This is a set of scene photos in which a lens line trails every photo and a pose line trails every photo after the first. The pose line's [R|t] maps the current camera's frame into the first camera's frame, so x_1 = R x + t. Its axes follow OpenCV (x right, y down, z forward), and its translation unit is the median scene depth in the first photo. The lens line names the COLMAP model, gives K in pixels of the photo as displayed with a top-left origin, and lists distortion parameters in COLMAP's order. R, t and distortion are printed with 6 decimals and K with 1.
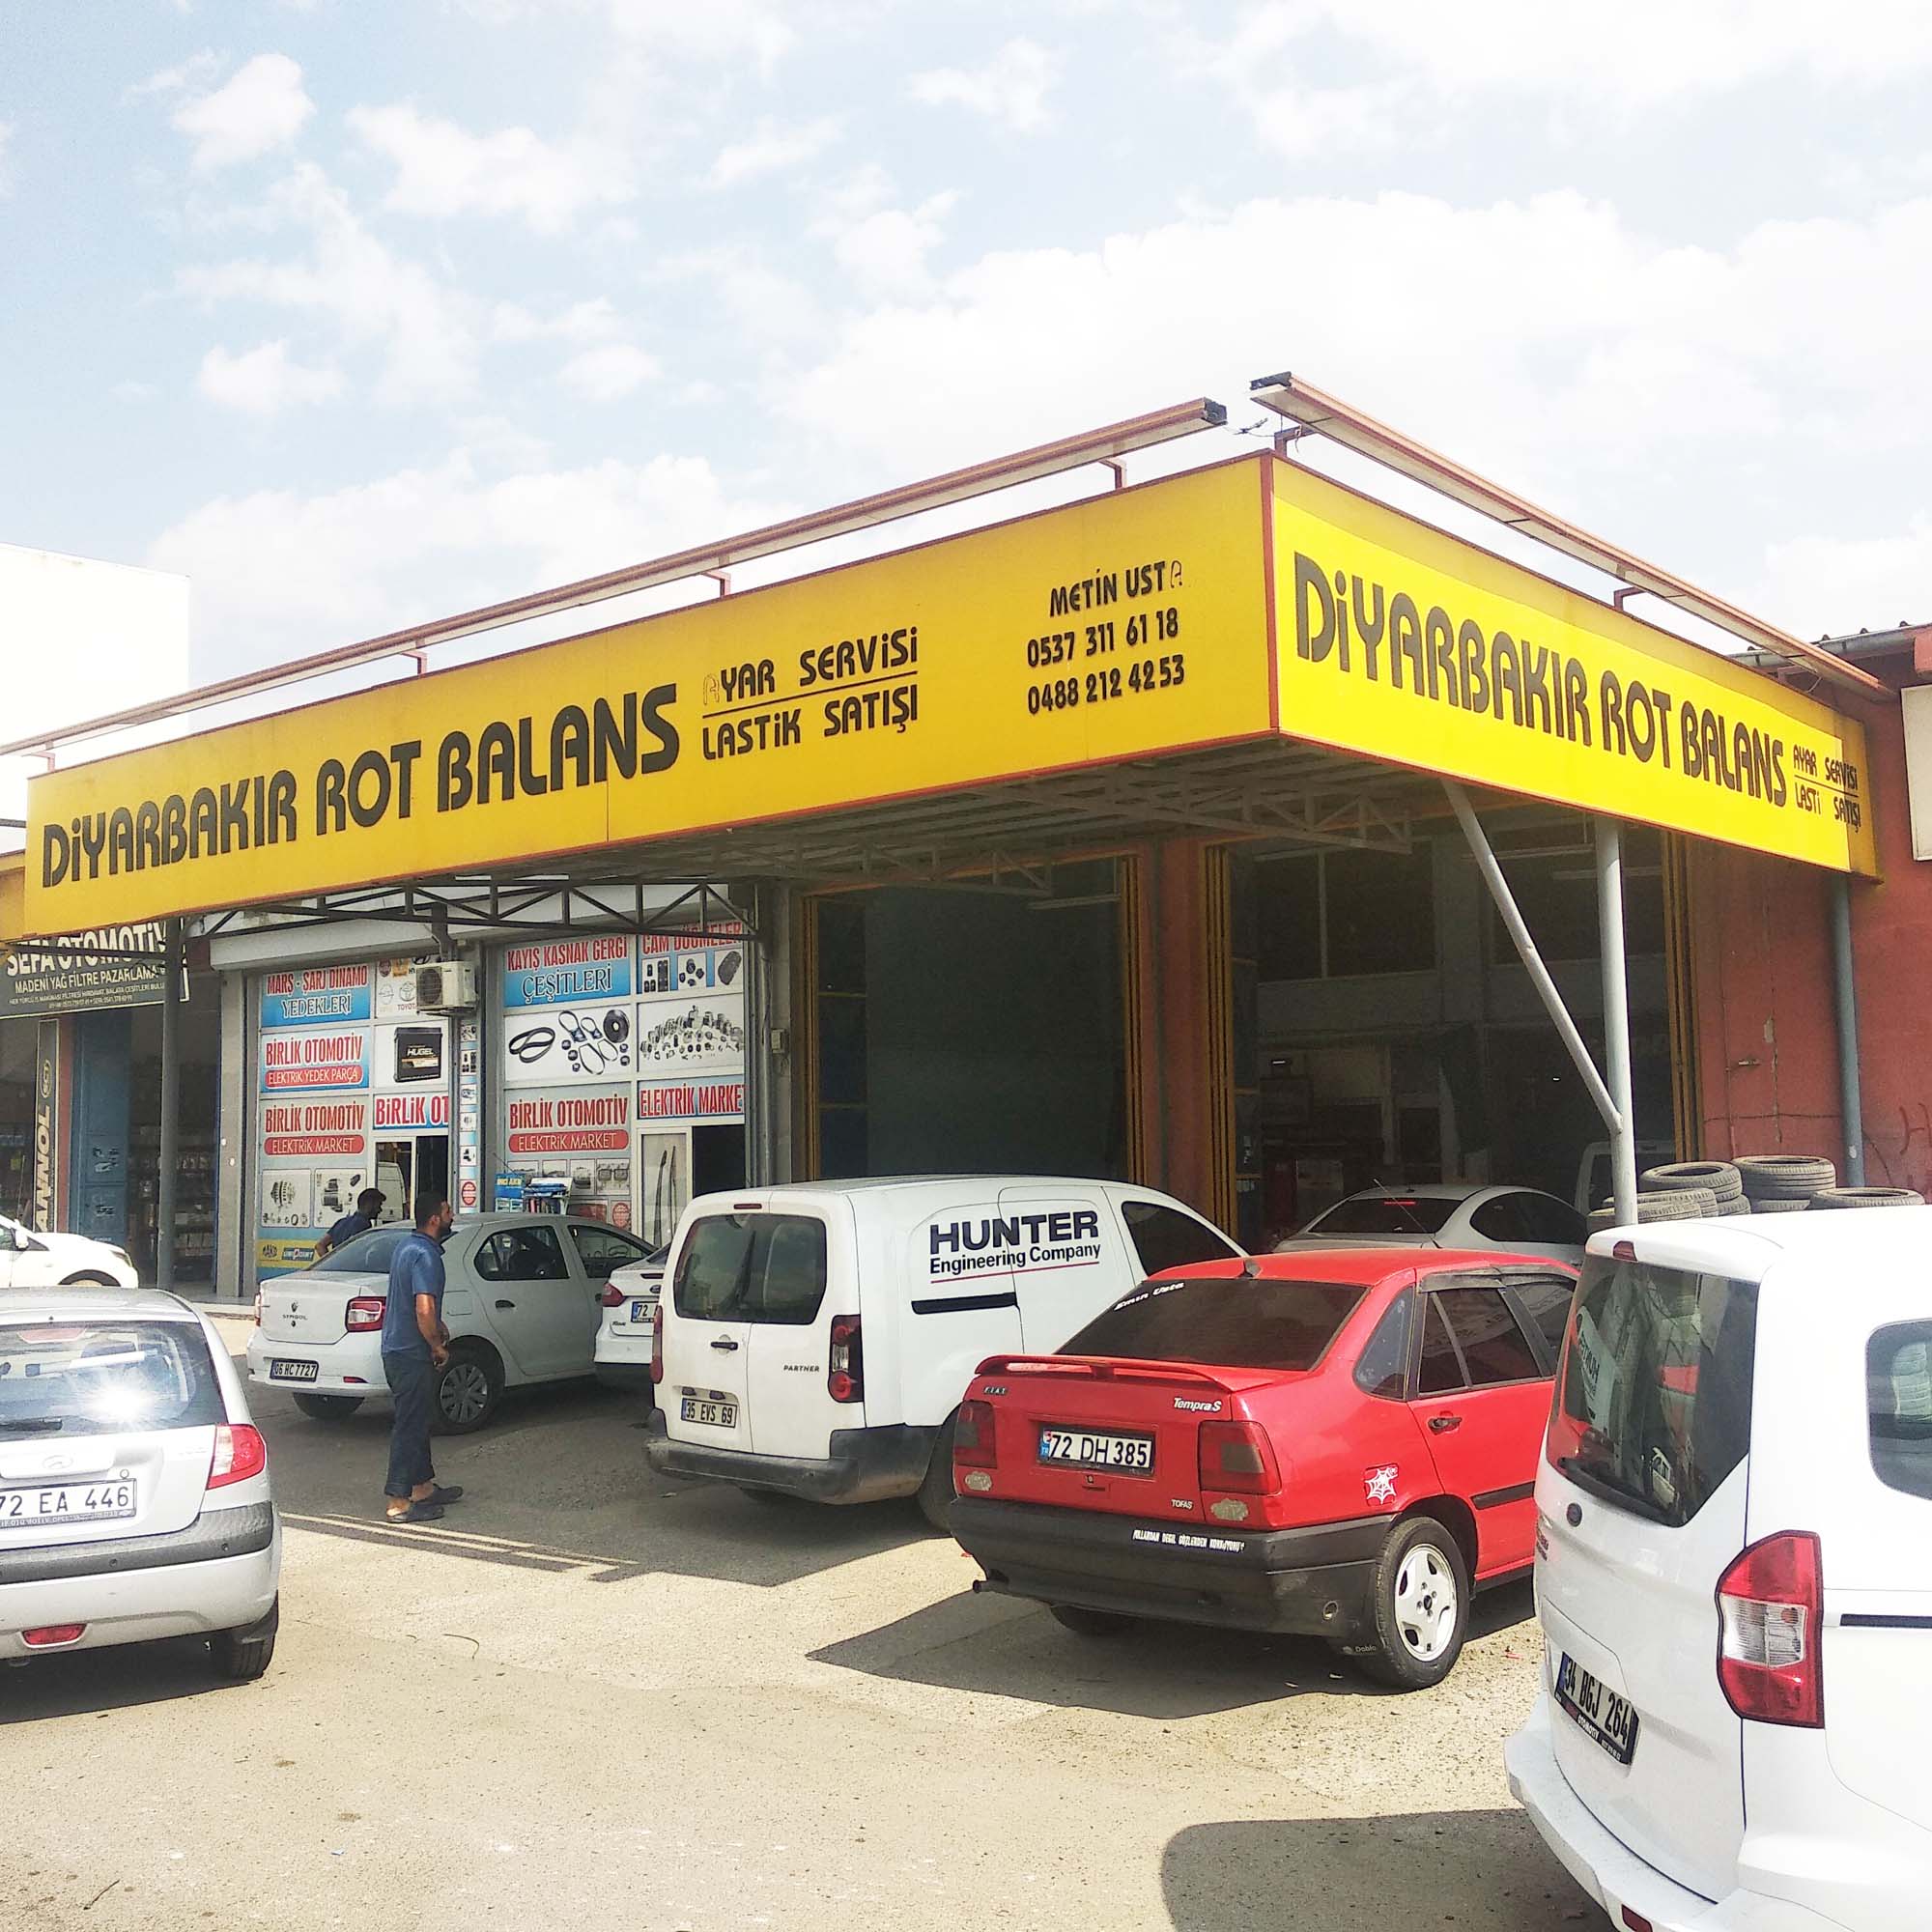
lens RADIAL K [[2029.5, 0, 970.2], [0, 2029.5, 964.2], [0, 0, 1]] dist [0.022201, 0.000000]
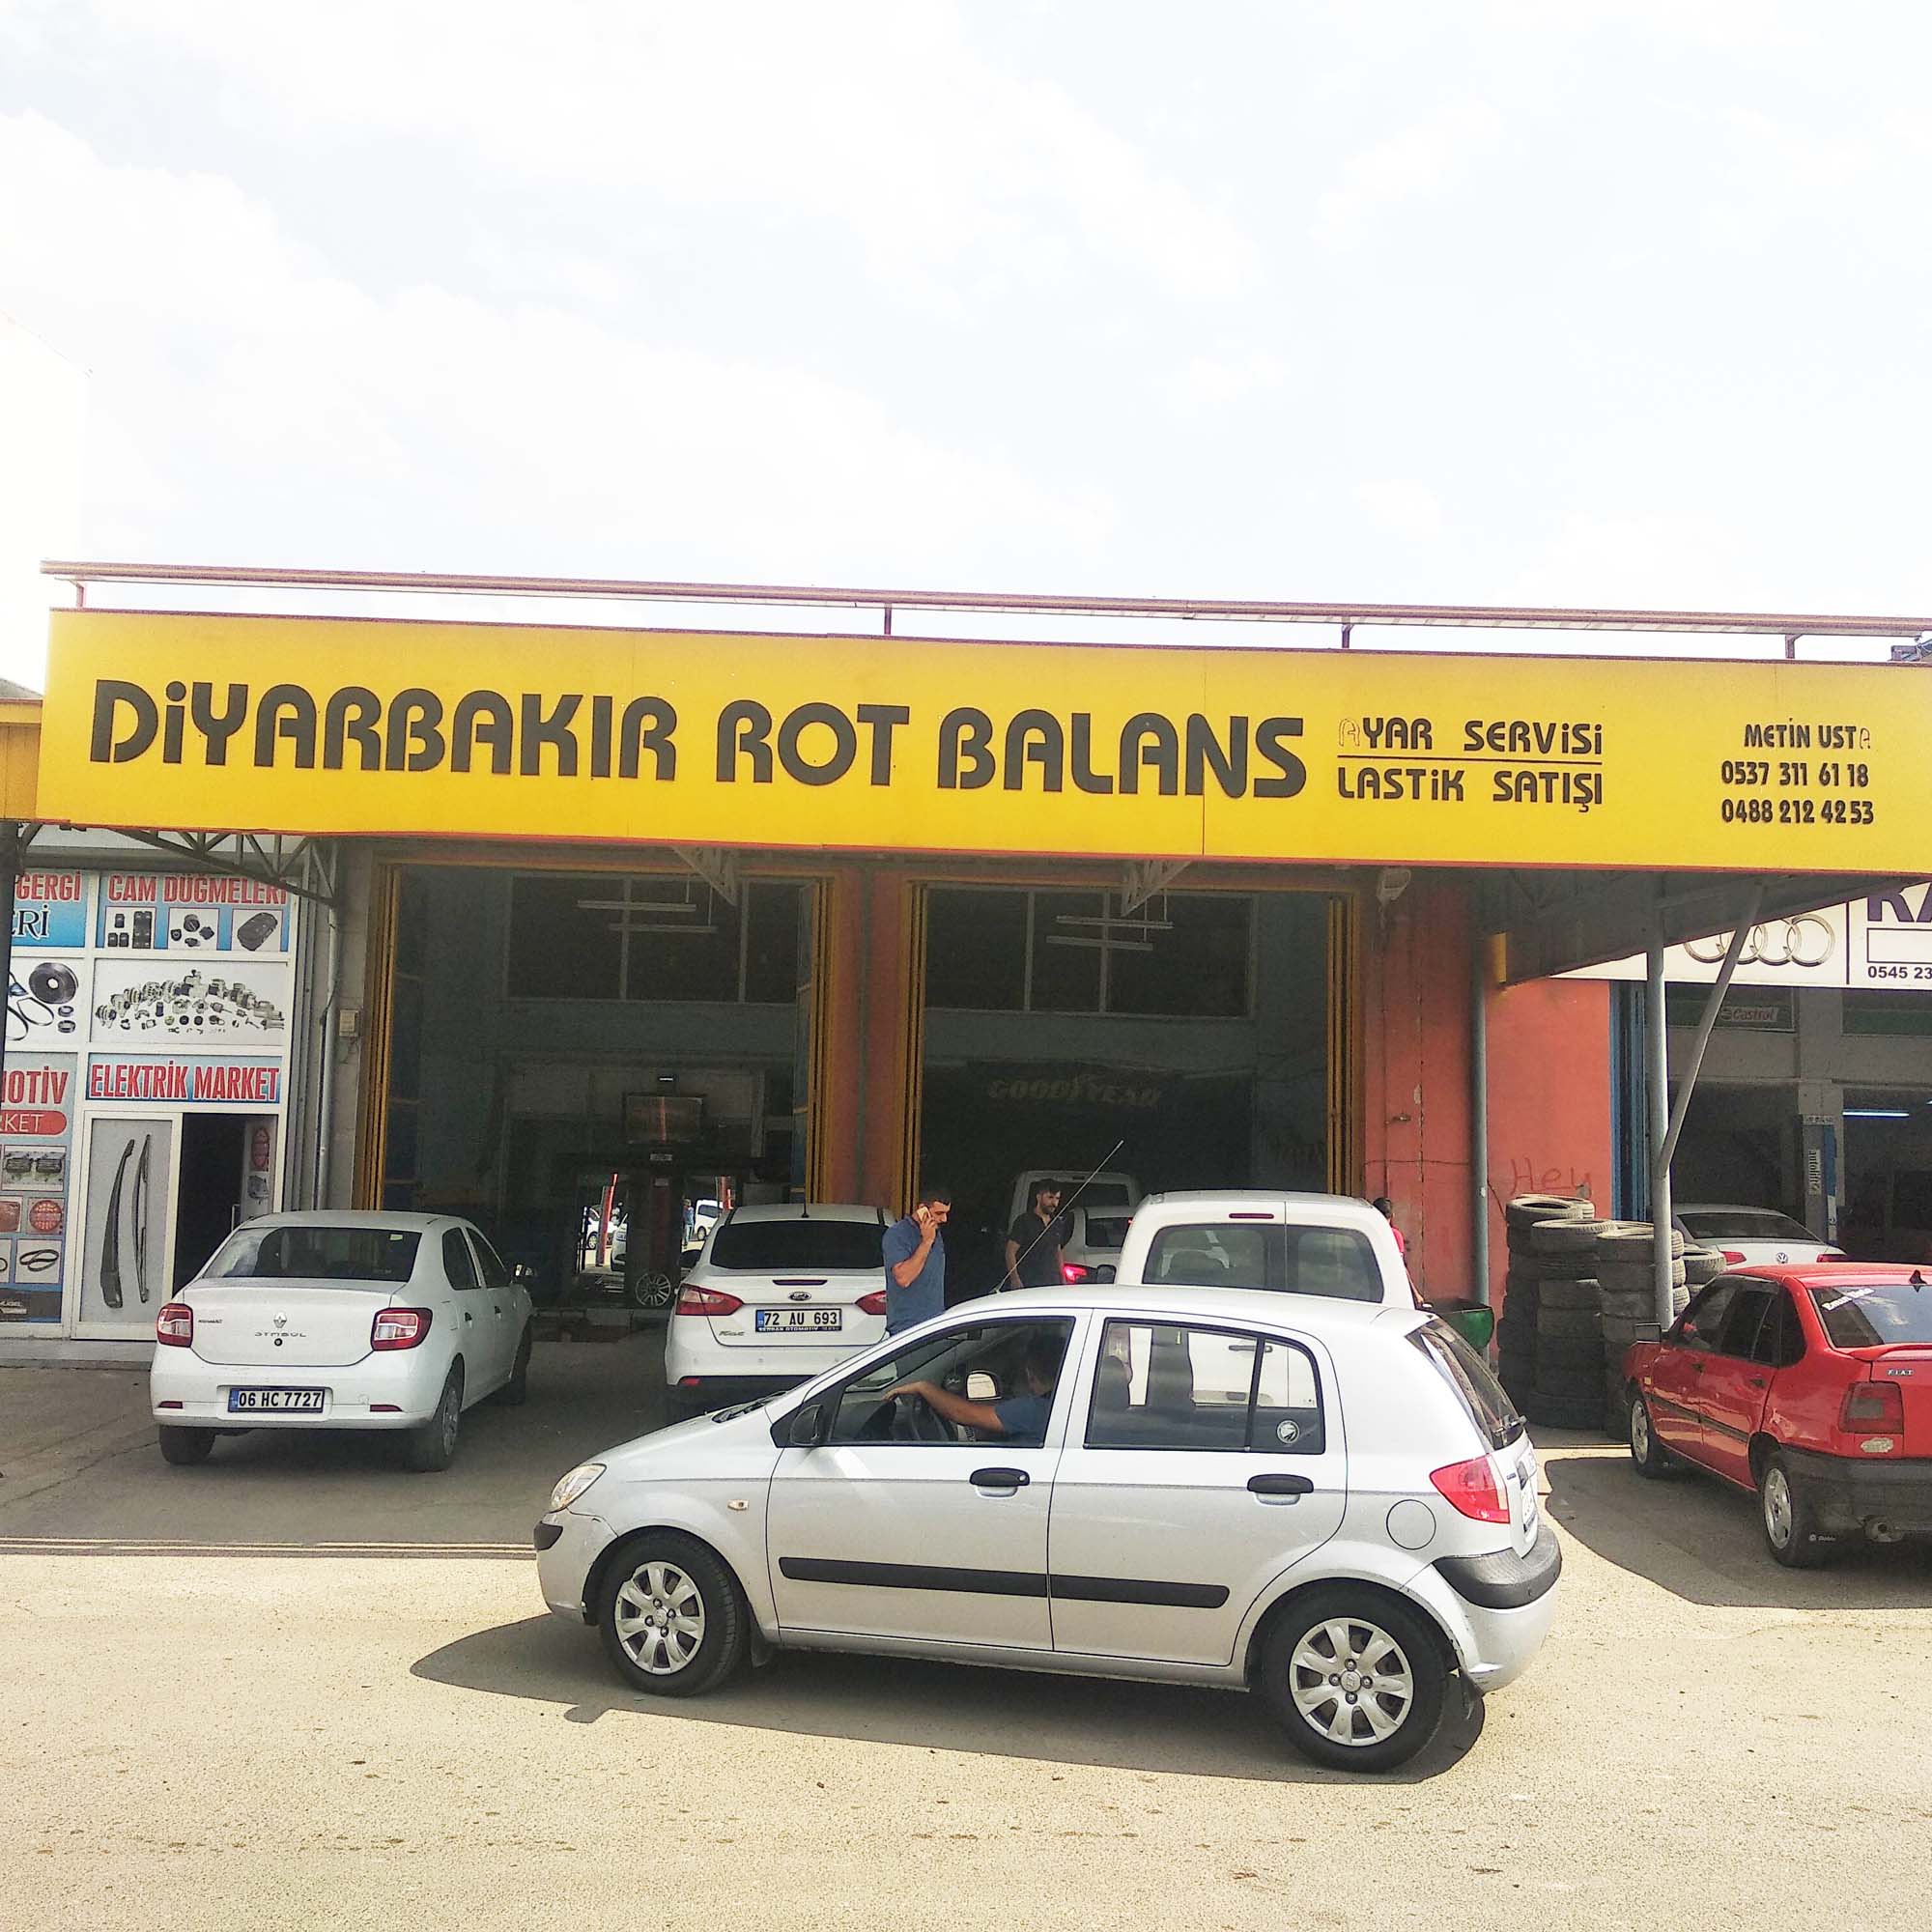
lens RADIAL K [[2029.5, 0, 1039.4], [0, 2029.5, 955.7], [0, 0, 1]] dist [0.022201, 0.000000]
pose [[0.765129, 0.106714, 0.634972, -0.865987], [-0.097285, 0.994008, -0.049828, 0.047998], [-0.636485, -0.023649, 0.770926, 0.258437]]
